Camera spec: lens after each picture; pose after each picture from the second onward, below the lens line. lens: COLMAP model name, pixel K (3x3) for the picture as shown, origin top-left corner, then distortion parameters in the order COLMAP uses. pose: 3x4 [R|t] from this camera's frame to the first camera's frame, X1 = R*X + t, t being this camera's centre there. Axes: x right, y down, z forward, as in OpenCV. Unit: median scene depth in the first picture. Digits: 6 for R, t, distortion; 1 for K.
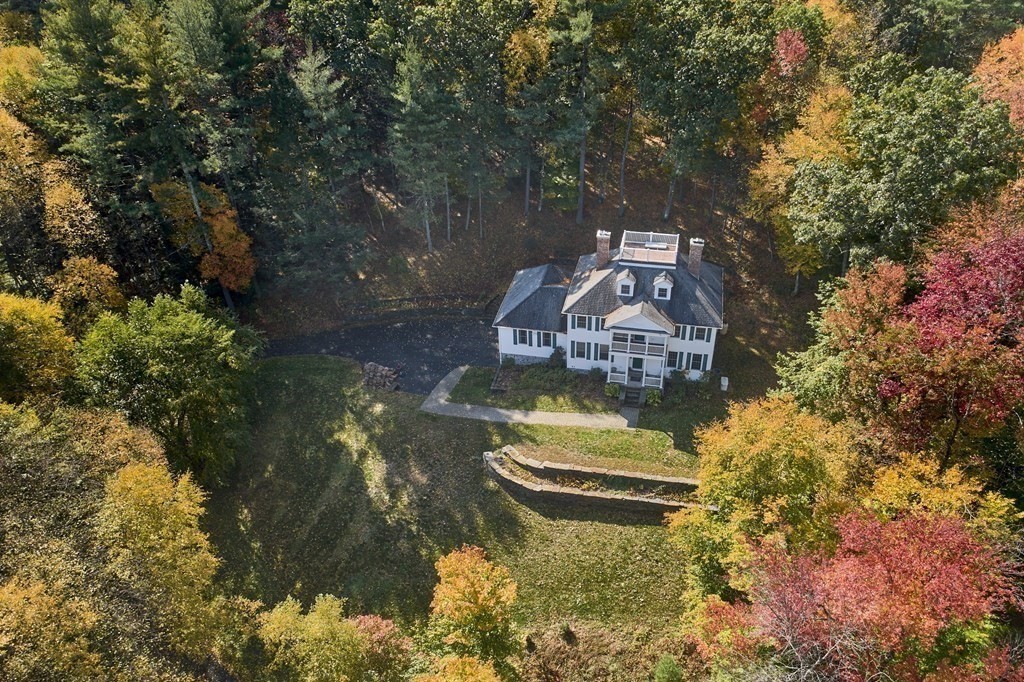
lens RADIAL K [[769.2, 0, 539.2], [0, 769.2, 375.7], [0, 0, 1]] dist [0.001083, 0.006315]
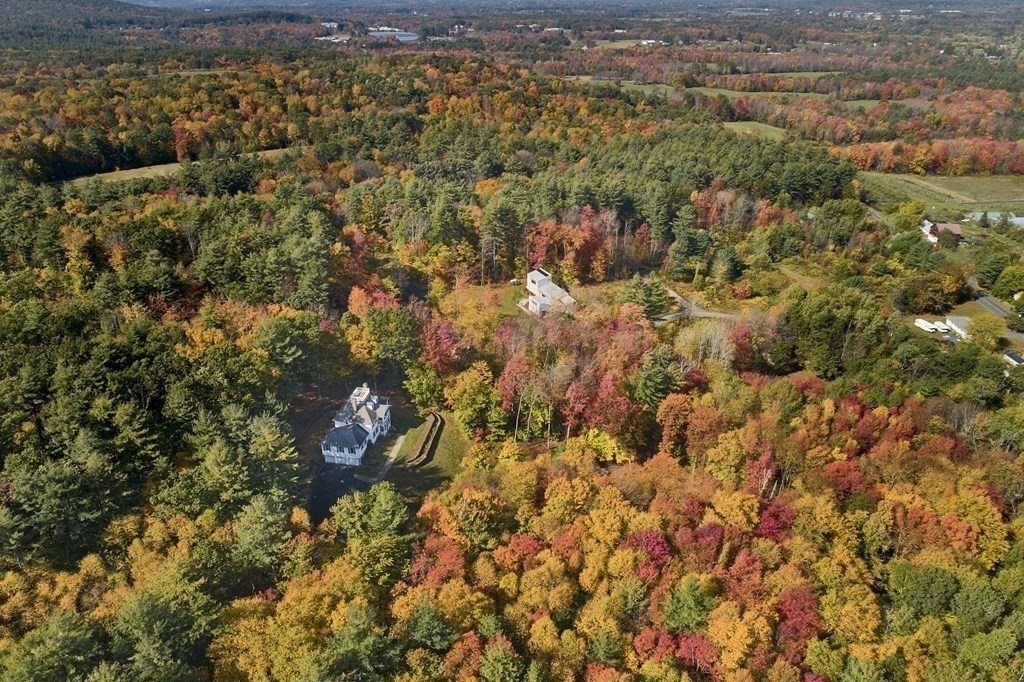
lens RADIAL K [[751.2, 0, 512.0], [0, 751.2, 341.0], [0, 0, 1]] dist [0.000339, 0.000981]
pose [[-0.023954, -0.431664, 0.901716, -2.384252], [0.594074, 0.719299, 0.360119, -1.008330], [-0.804054, 0.544312, 0.239210, -0.265567]]
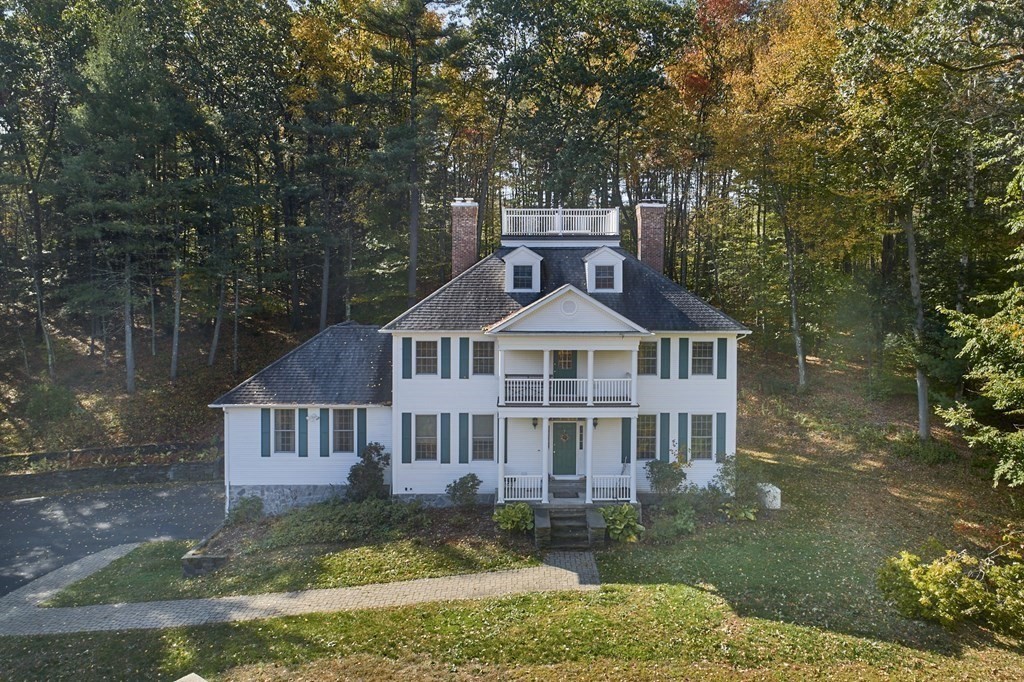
lens RADIAL K [[744.4, 0, 529.6], [0, 744.4, 308.1], [0, 0, 1]] dist [0.002833, 0.000996]
pose [[0.976700, 0.004773, 0.214554, 0.022774], [0.117465, 0.824809, -0.553075, 0.141332], [-0.179606, 0.565391, 0.805031, 0.650984]]
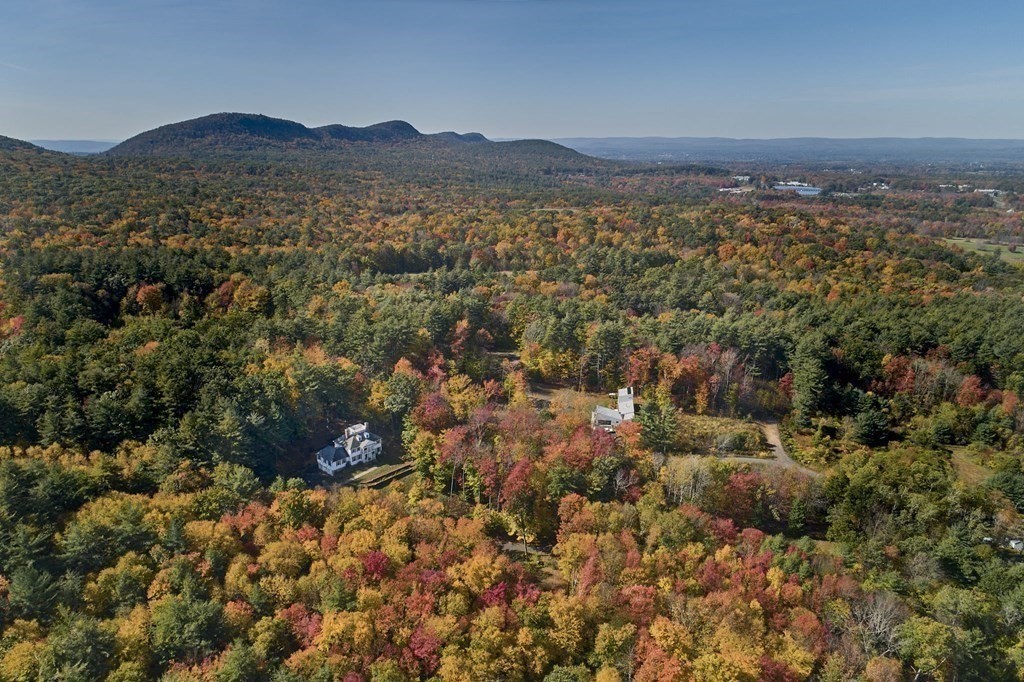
lens RADIAL K [[705.8, 0, 515.2], [0, 705.8, 356.5], [0, 0, 1]] dist [0.007830, -0.003360]
pose [[0.533309, -0.245844, 0.809409, -2.333003], [0.497273, 0.865166, -0.064868, 0.159629], [-0.684325, 0.437092, 0.583652, -1.905976]]
